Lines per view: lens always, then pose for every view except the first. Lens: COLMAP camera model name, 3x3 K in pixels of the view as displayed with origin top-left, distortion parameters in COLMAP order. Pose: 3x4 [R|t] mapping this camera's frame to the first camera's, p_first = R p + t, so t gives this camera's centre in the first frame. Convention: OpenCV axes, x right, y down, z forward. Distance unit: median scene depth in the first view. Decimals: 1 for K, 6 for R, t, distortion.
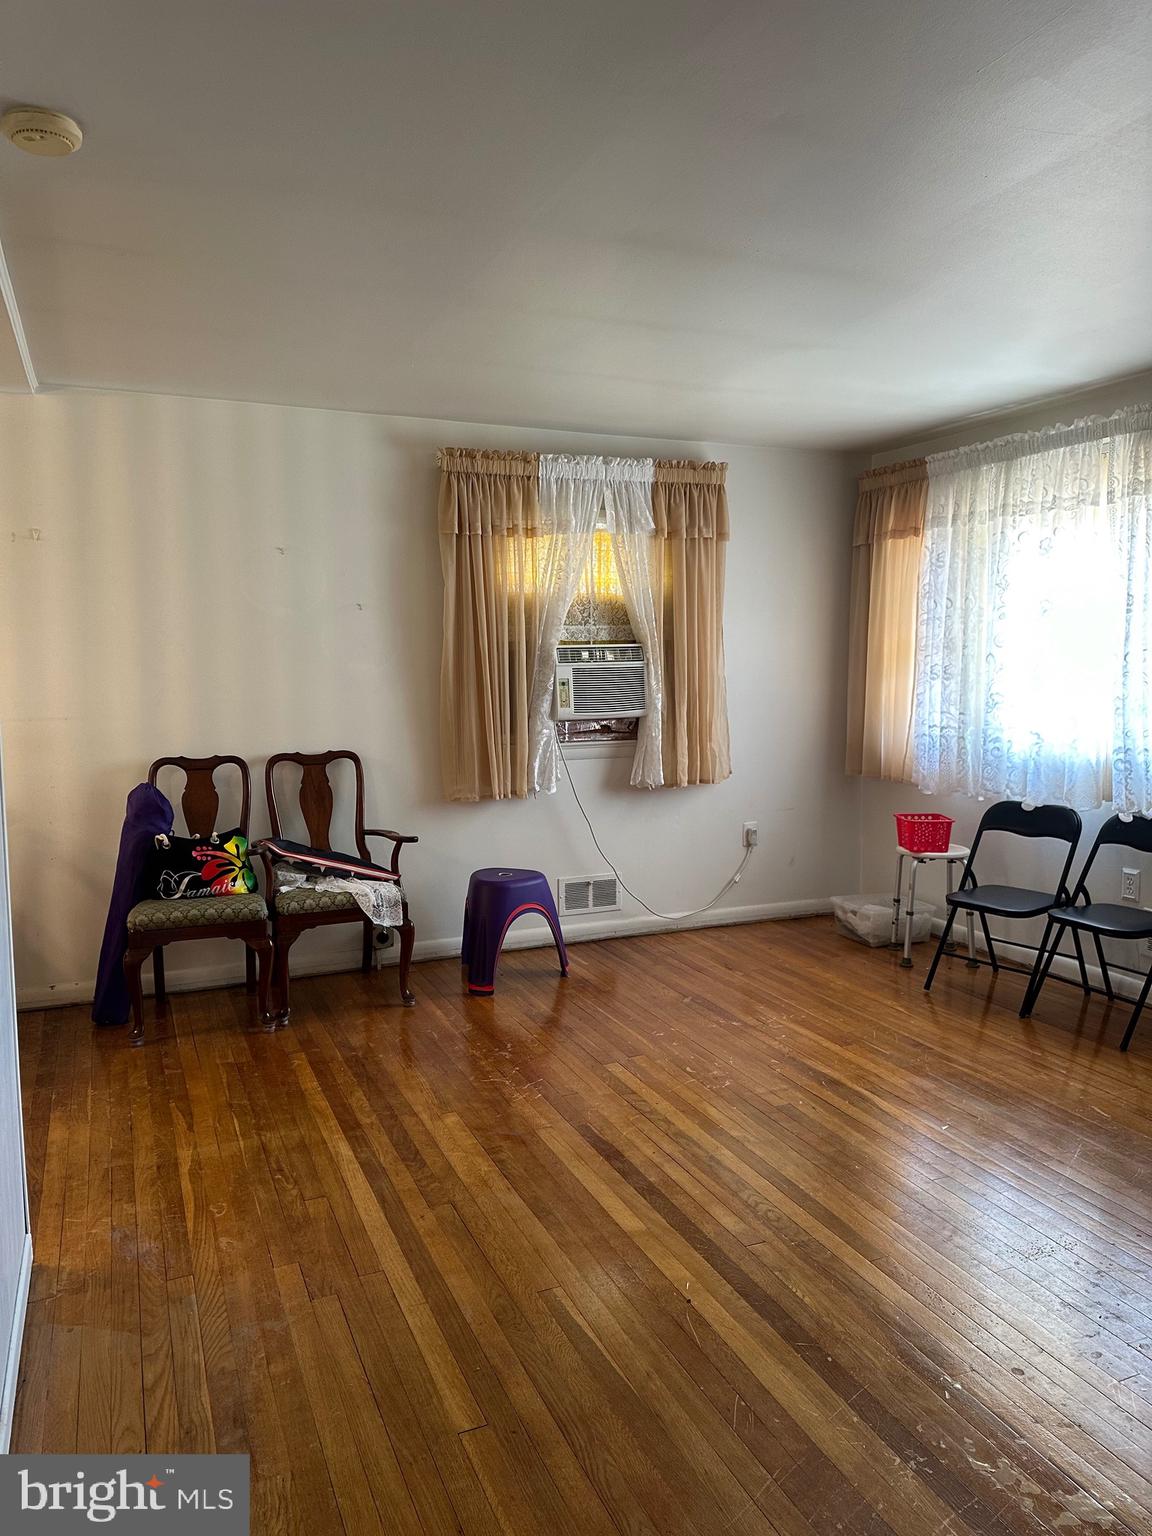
lens RADIAL K [[1077.7, 0, 576.0], [0, 1077.7, 768.0], [0, 0, 1]] dist [0.205507, -0.426558]
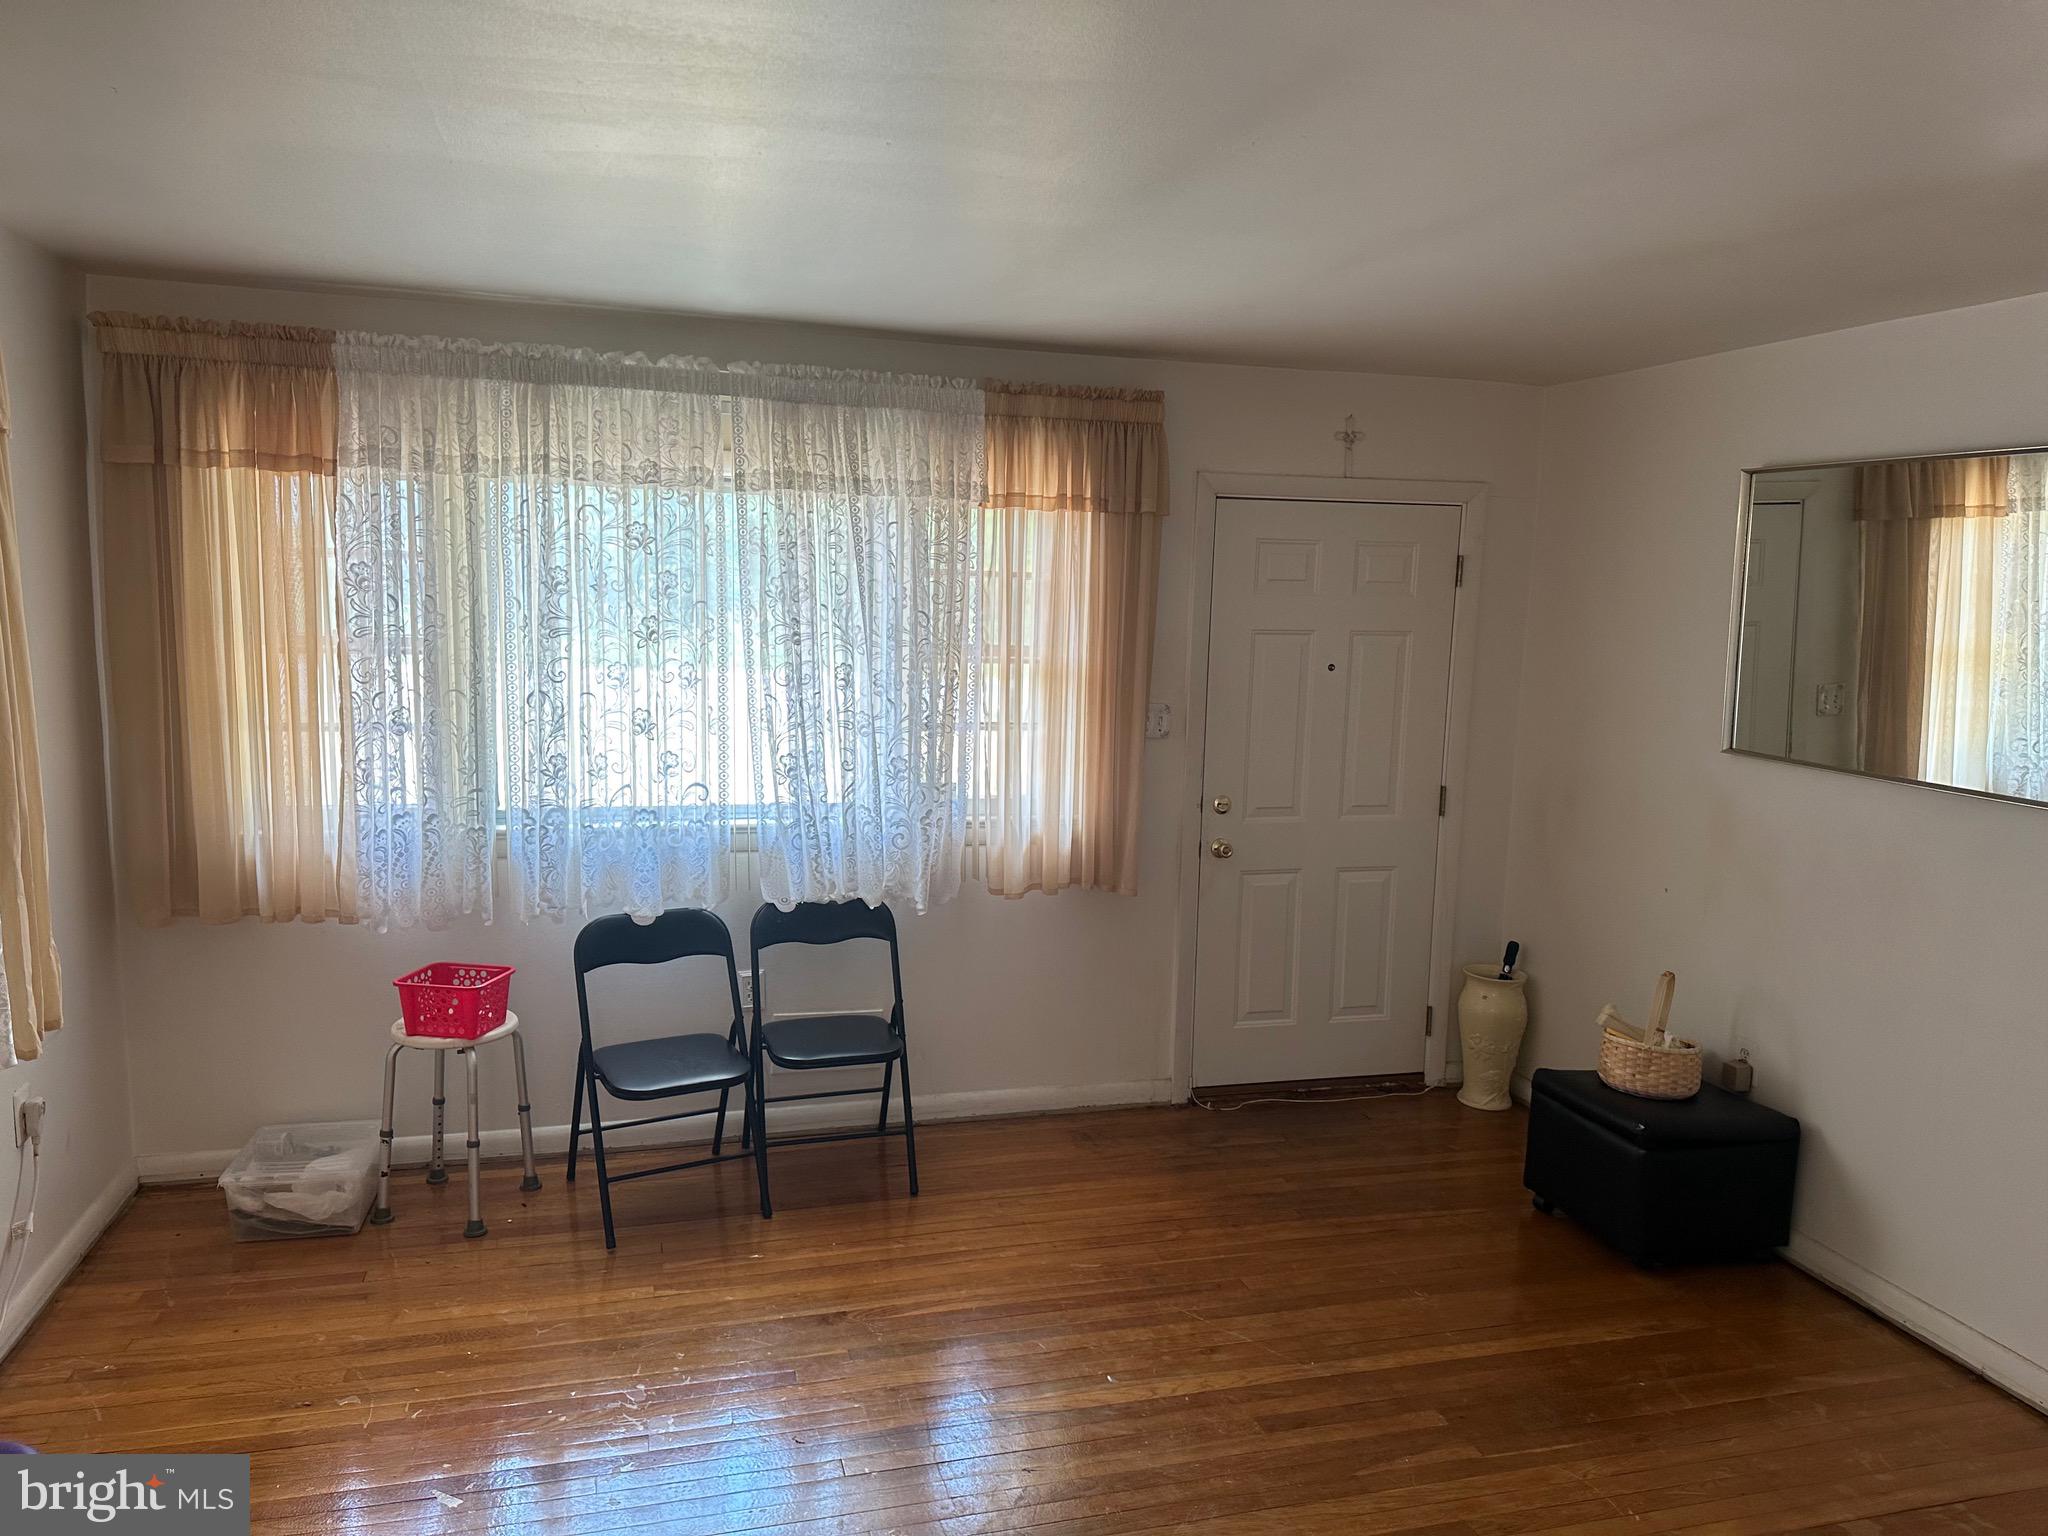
lens RADIAL K [[1436.9, 0, 1038.8], [0, 1436.9, 764.3], [0, 0, 1]] dist [0.205507, -0.426558]
pose [[0.120774, -0.120829, 0.985299, -0.402912], [0.064355, 0.991430, 0.113692, -0.136321], [-0.990592, 0.049678, 0.127515, 0.598176]]
